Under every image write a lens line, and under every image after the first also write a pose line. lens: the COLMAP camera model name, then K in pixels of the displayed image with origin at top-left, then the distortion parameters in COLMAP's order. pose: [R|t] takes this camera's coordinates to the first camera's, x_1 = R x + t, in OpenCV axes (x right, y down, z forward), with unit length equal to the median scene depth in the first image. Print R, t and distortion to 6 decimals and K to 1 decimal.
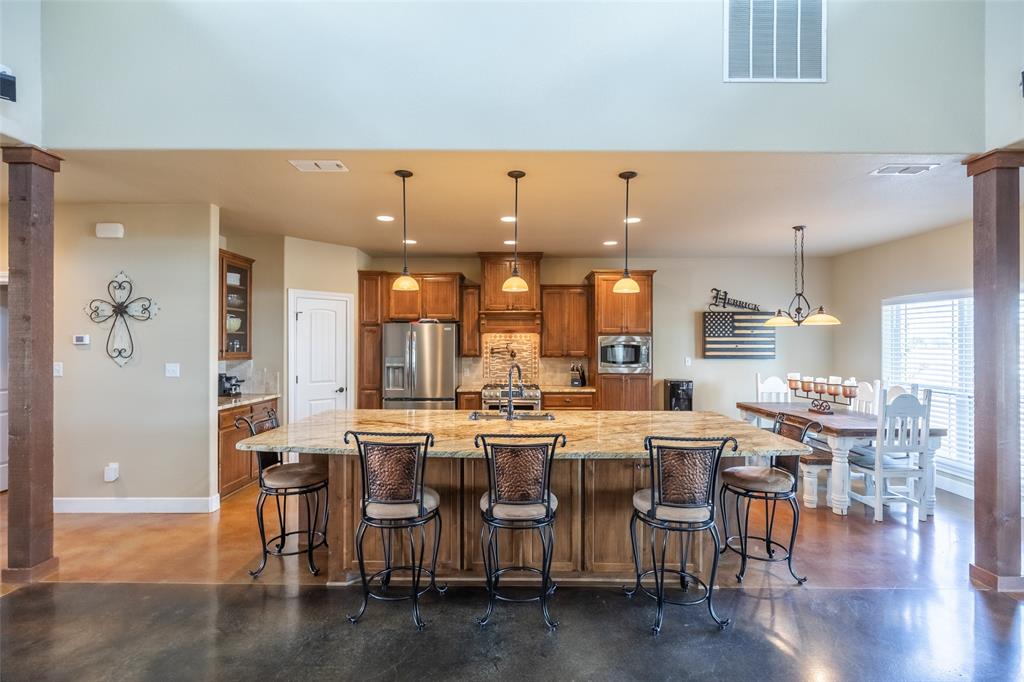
lens RADIAL K [[480.0, 0, 516.1], [0, 480.0, 345.9], [0, 0, 1]] dist [0.003554, 0.000459]
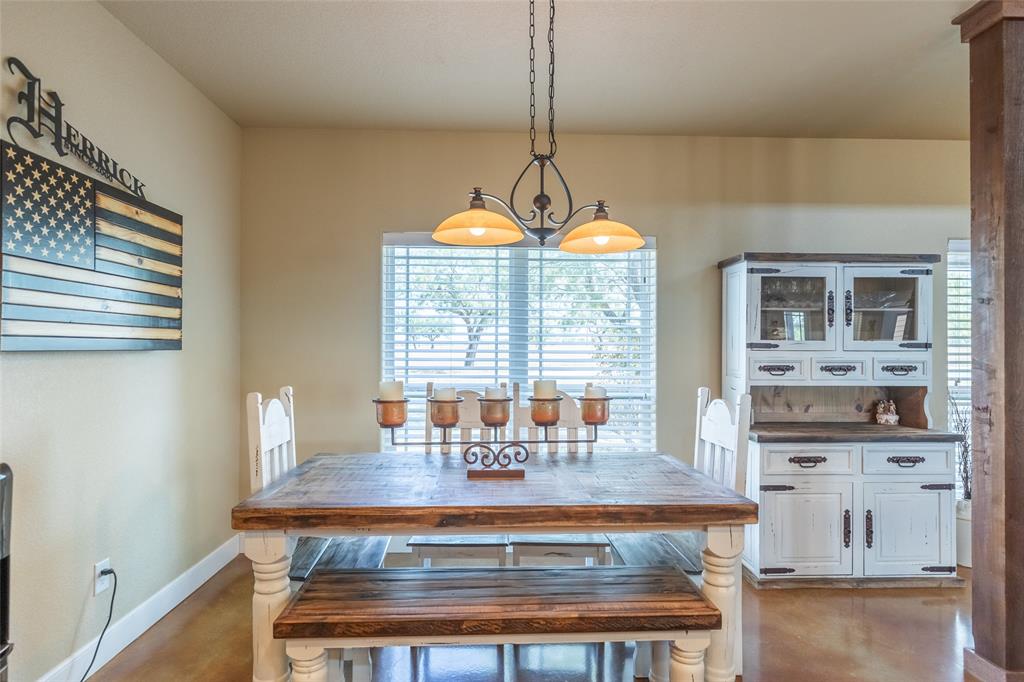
lens RADIAL K [[563.0, 0, 512.5], [0, 563.0, 343.0], [0, 0, 1]] dist [-0.003884, 0.000360]
pose [[-0.034413, 0.008799, 0.999369, 0.168550], [0.006406, 0.999943, -0.008584, 0.035395], [-0.999387, 0.006107, -0.034467, 1.032567]]
